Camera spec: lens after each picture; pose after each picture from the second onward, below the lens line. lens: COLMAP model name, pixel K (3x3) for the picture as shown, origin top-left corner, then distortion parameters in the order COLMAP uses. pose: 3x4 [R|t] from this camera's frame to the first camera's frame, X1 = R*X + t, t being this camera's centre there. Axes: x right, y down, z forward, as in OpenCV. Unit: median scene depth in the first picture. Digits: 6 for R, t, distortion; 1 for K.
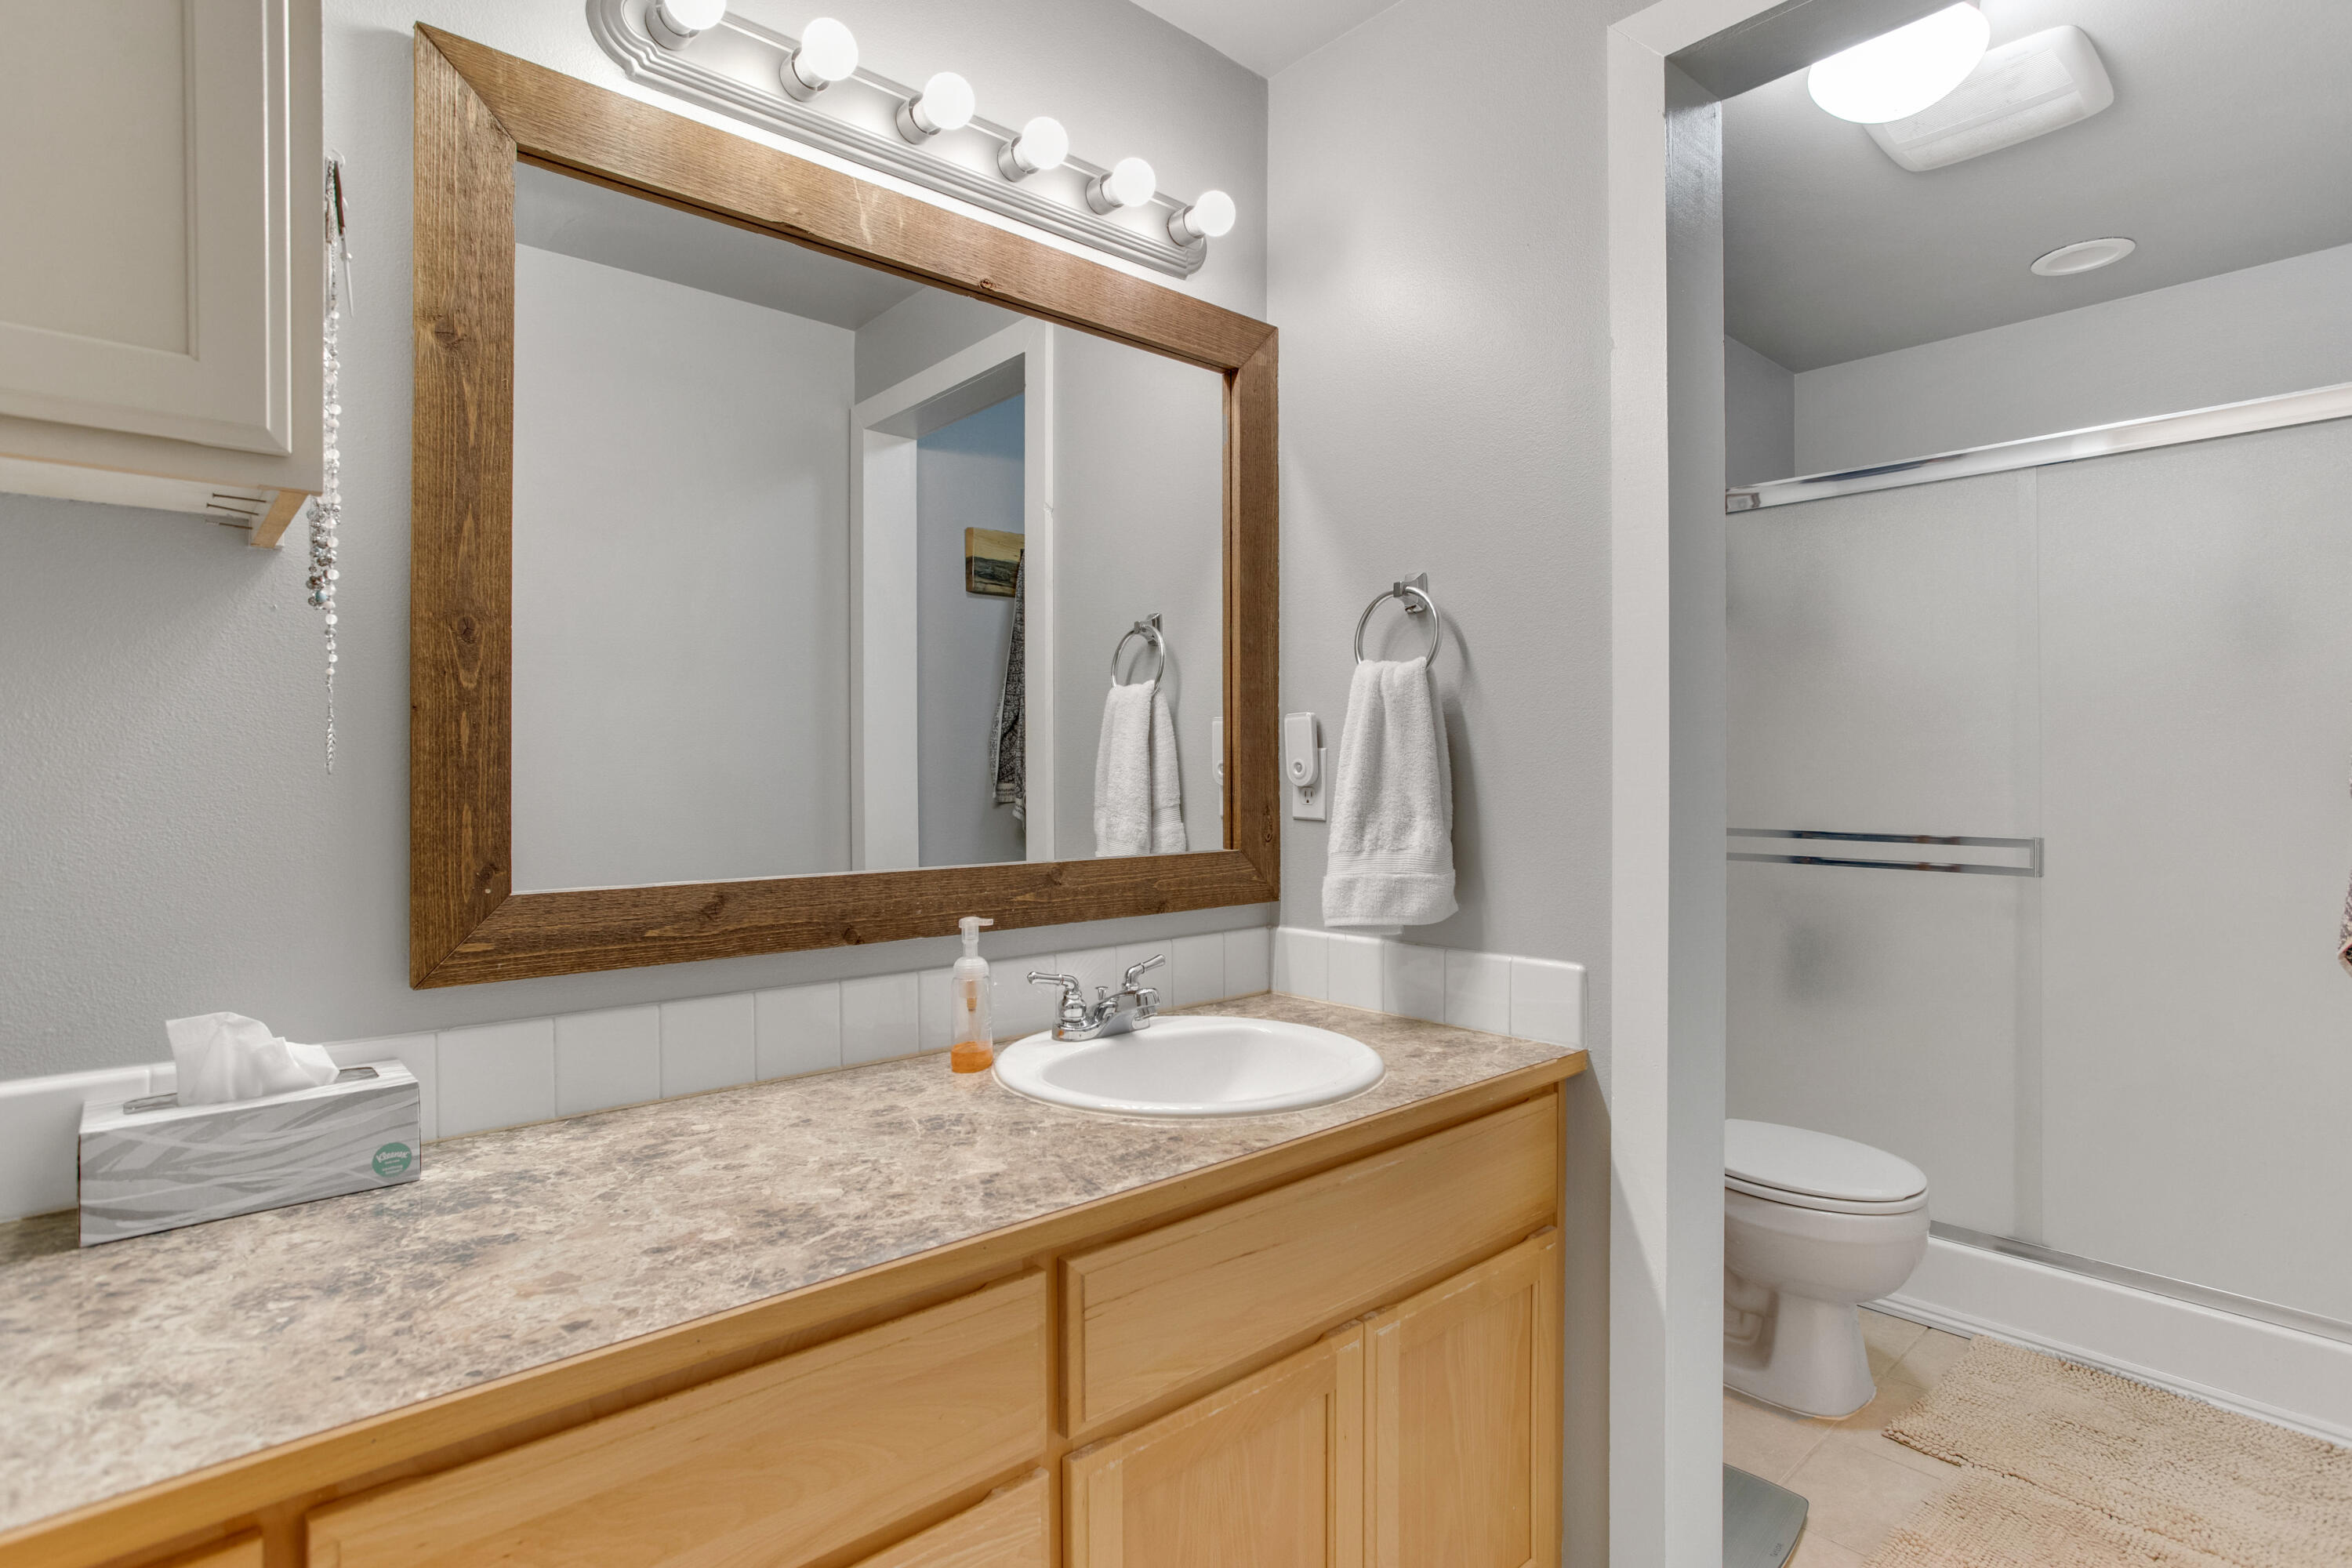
lens RADIAL K [[1184.9, 0, 1177.3], [0, 1184.9, 760.9], [0, 0, 1]] dist [-0.031530, 0.022689]
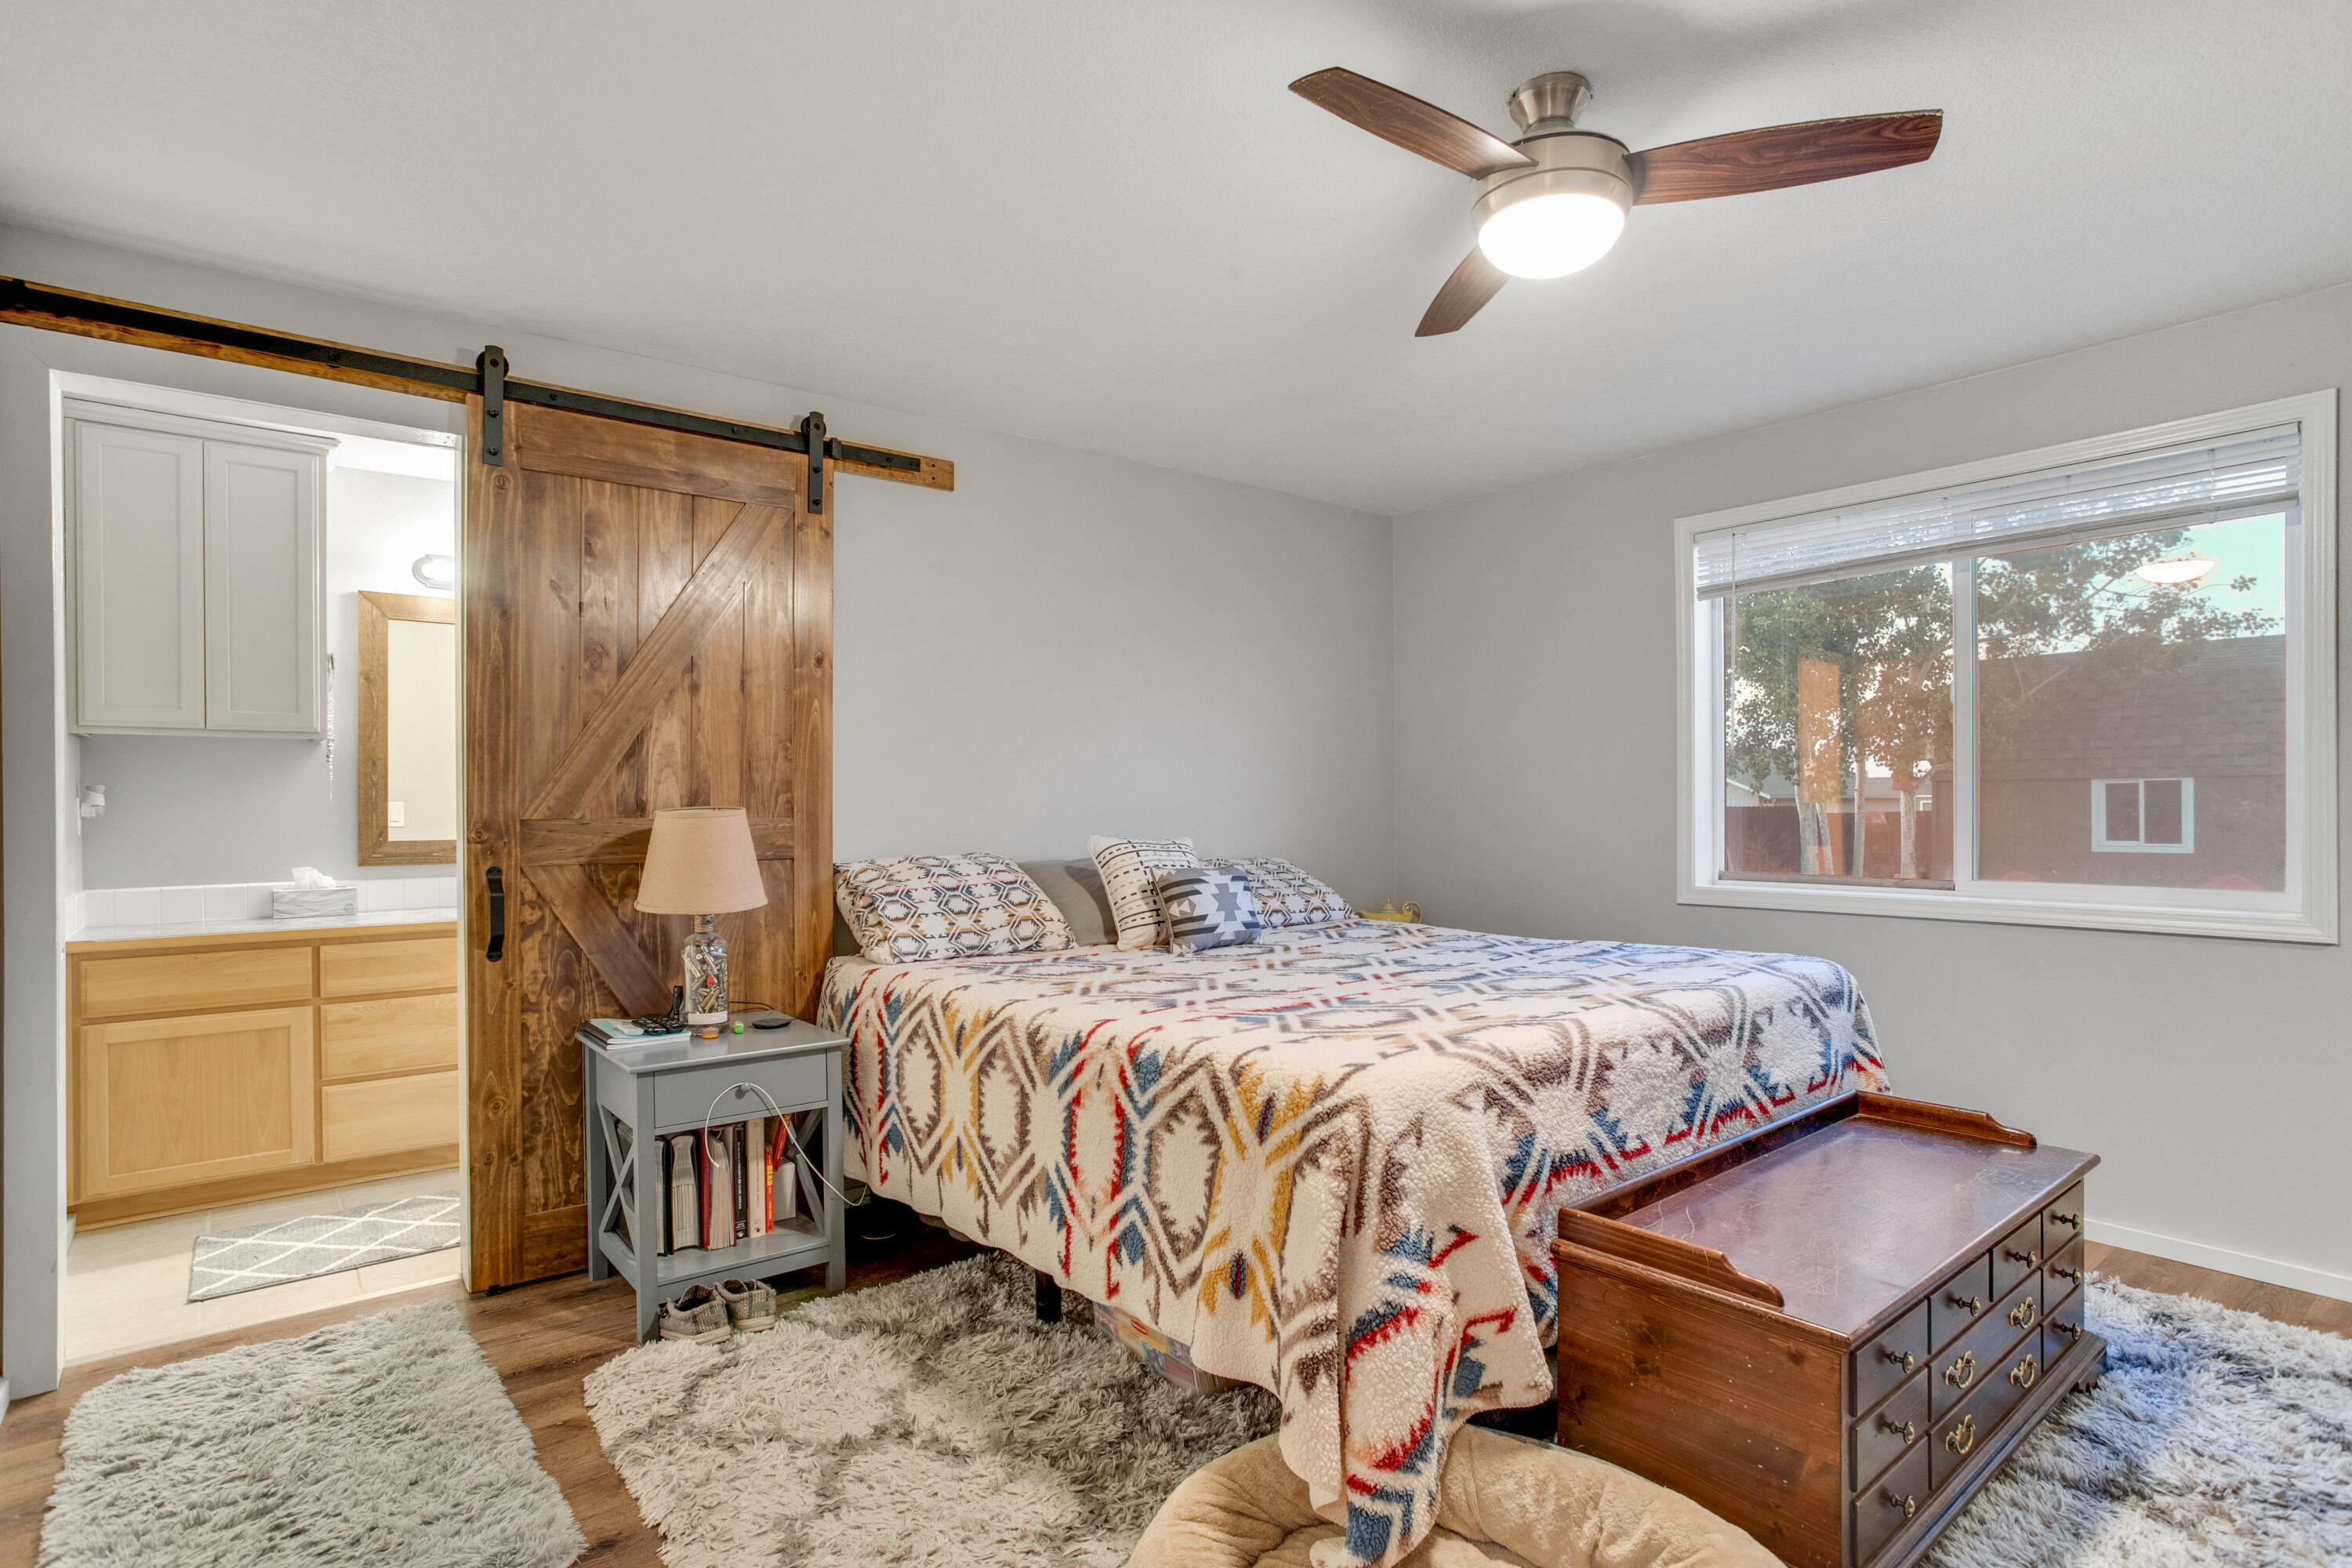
lens RADIAL K [[1165.5, 0, 1165.0], [0, 1165.5, 792.9], [0, 0, 1]] dist [-0.002507, -0.000166]
pose [[0.998632, -0.010545, -0.051223, 1.892699], [0.010395, 0.999941, -0.003207, 0.009514], [0.051254, 0.002671, 0.998682, -2.298480]]
